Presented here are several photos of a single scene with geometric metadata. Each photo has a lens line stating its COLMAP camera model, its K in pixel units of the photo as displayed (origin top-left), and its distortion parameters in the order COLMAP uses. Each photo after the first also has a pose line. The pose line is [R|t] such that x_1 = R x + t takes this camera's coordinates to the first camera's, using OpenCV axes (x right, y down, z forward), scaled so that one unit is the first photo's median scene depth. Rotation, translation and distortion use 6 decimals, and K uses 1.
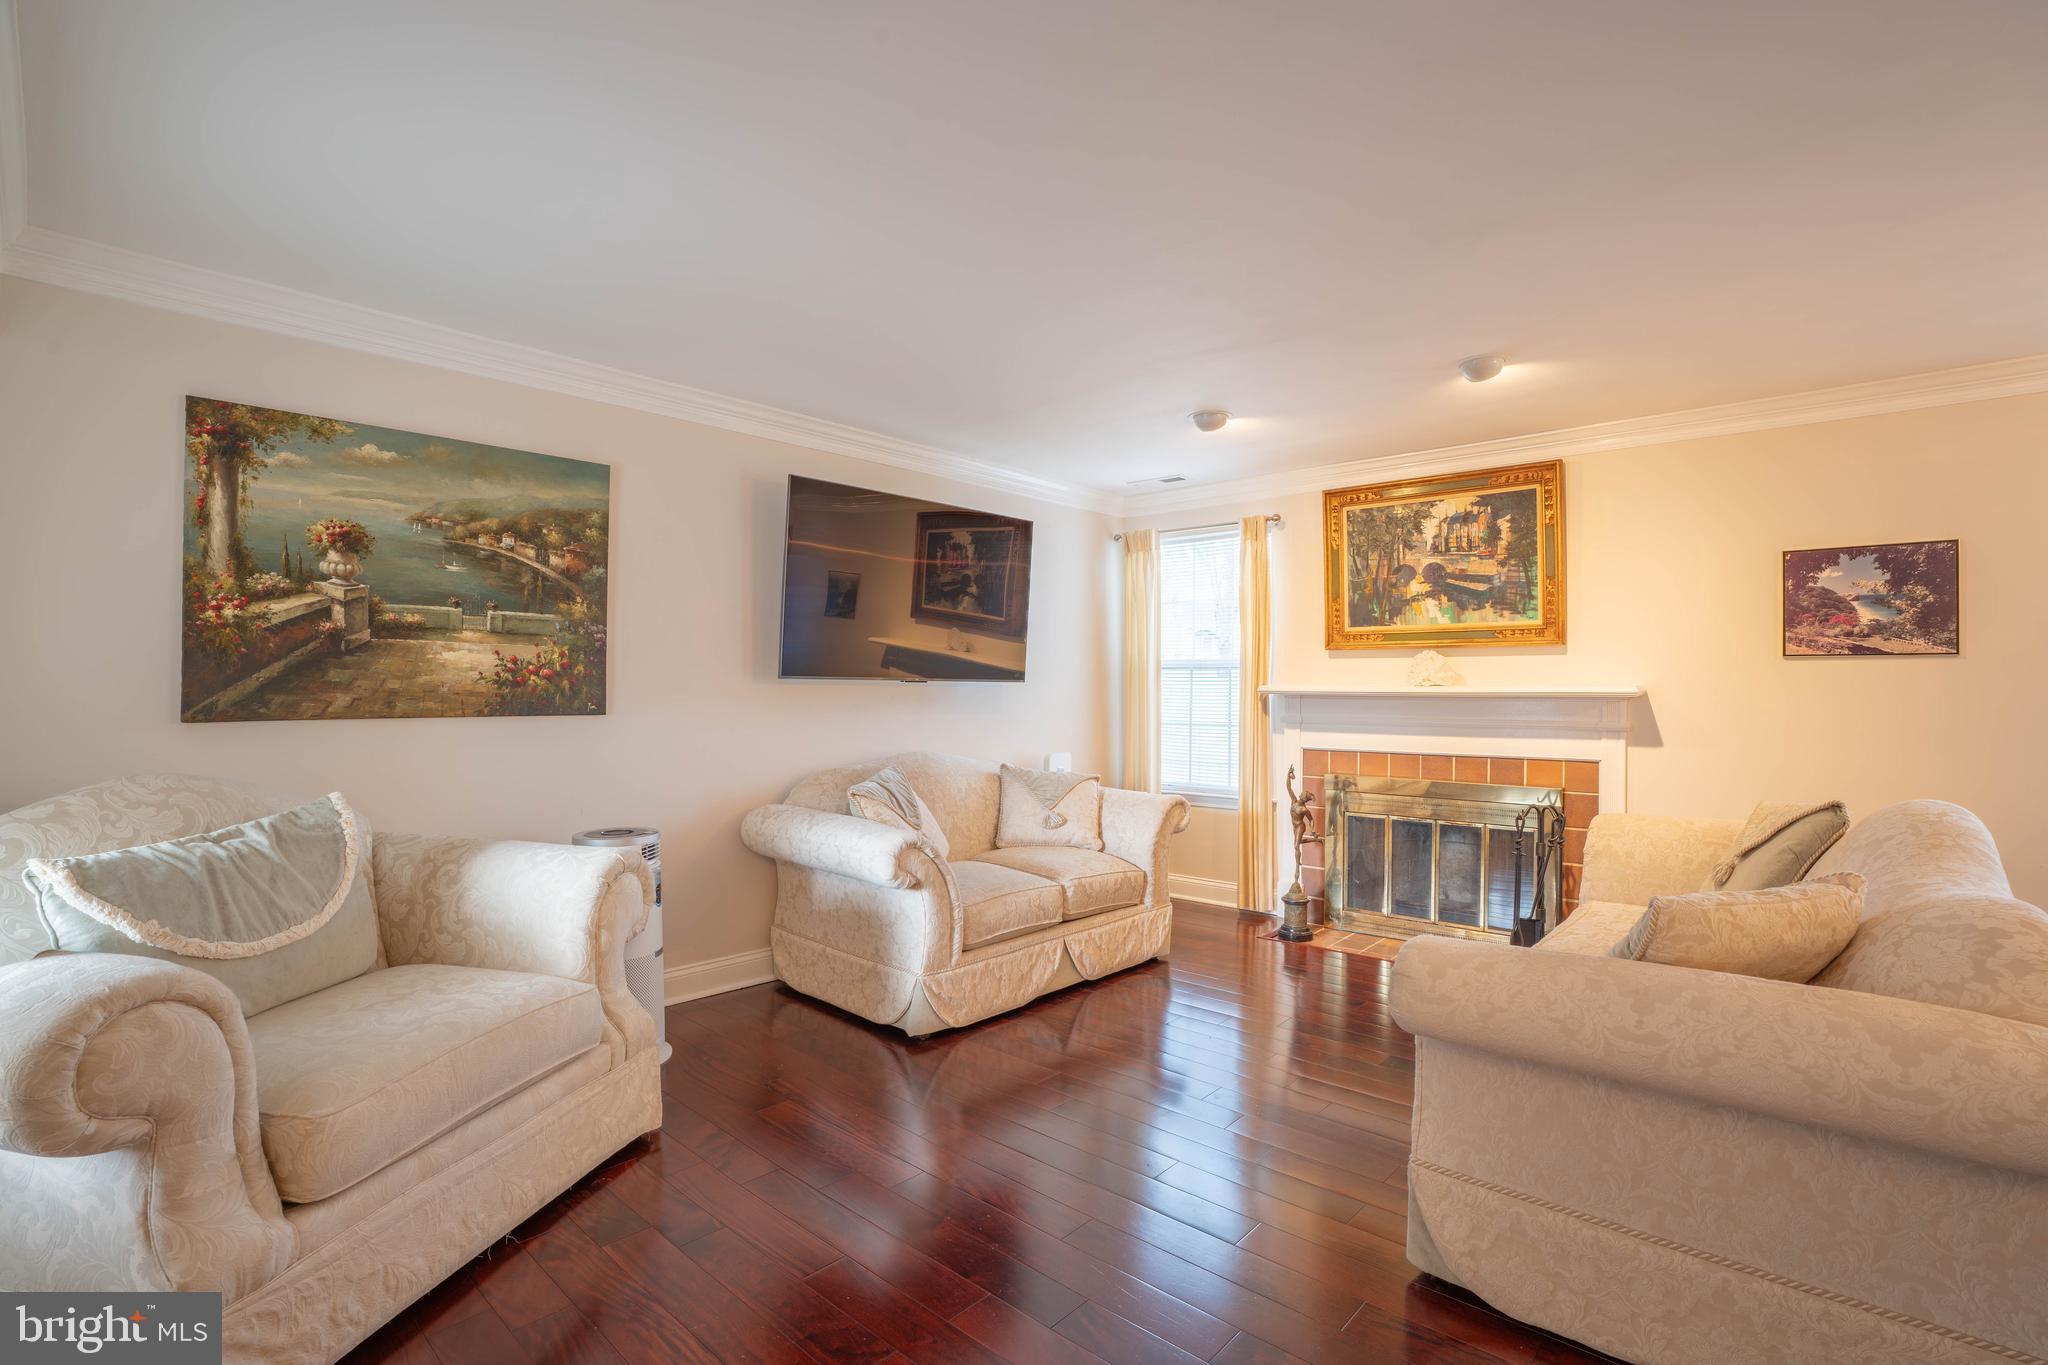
lens RADIAL K [[933.9, 0, 1034.4], [0, 933.9, 674.6], [0, 0, 1]] dist [-0.003507, 0.000489]
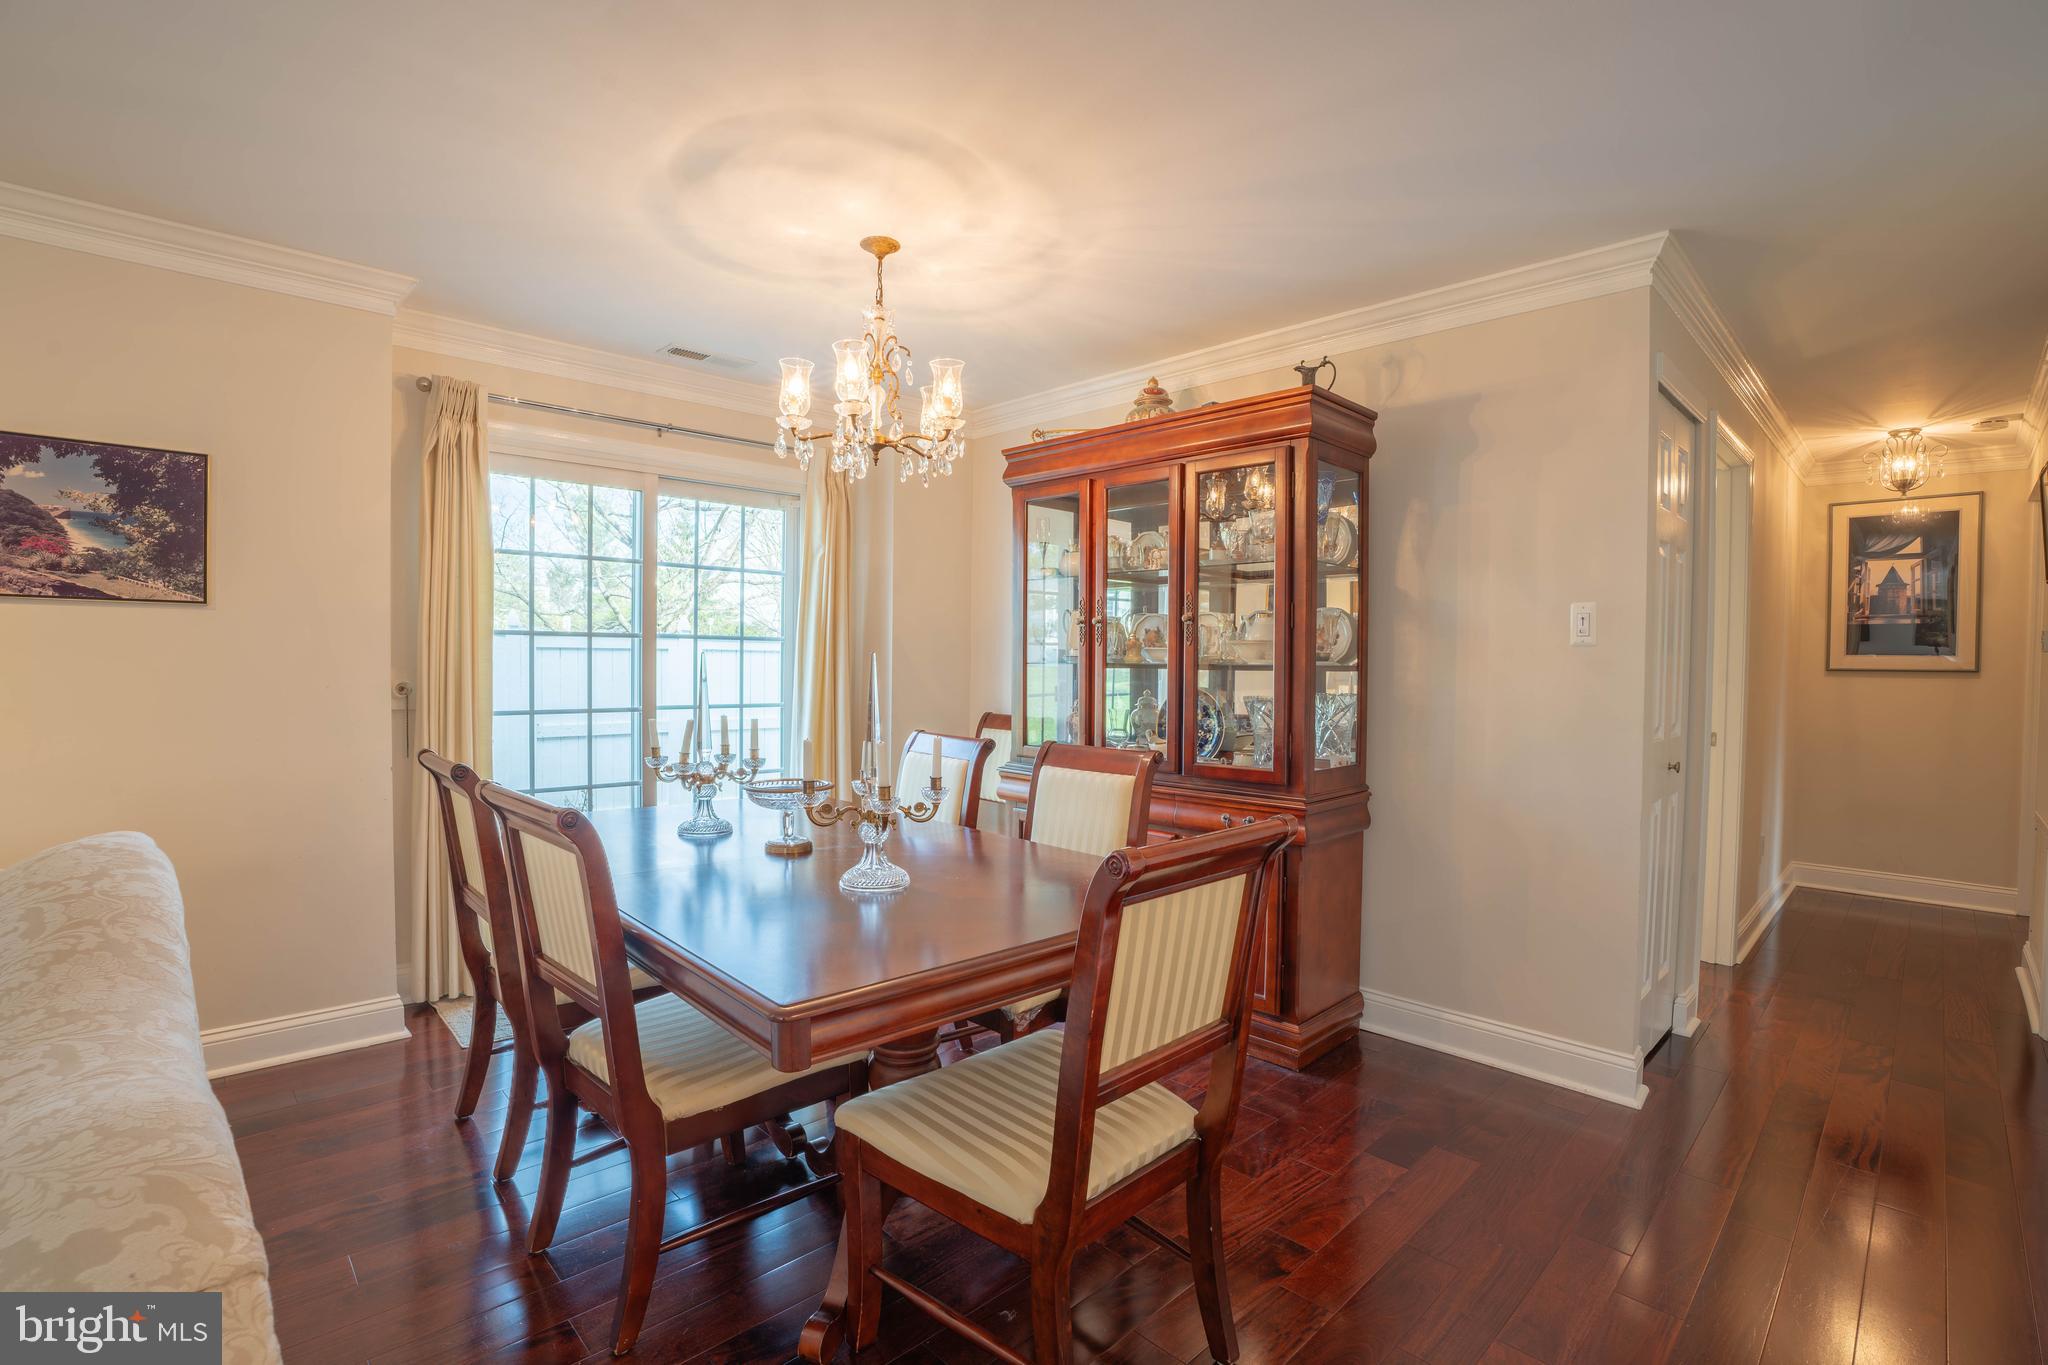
lens RADIAL K [[933.9, 0, 1034.7], [0, 933.9, 669.3], [0, 0, 1]] dist [-0.003507, 0.000489]
pose [[0.098730, -0.014540, 0.995008, 0.277550], [-0.023151, 0.999589, 0.016905, 0.003500], [-0.994845, -0.024705, 0.098353, 0.228276]]
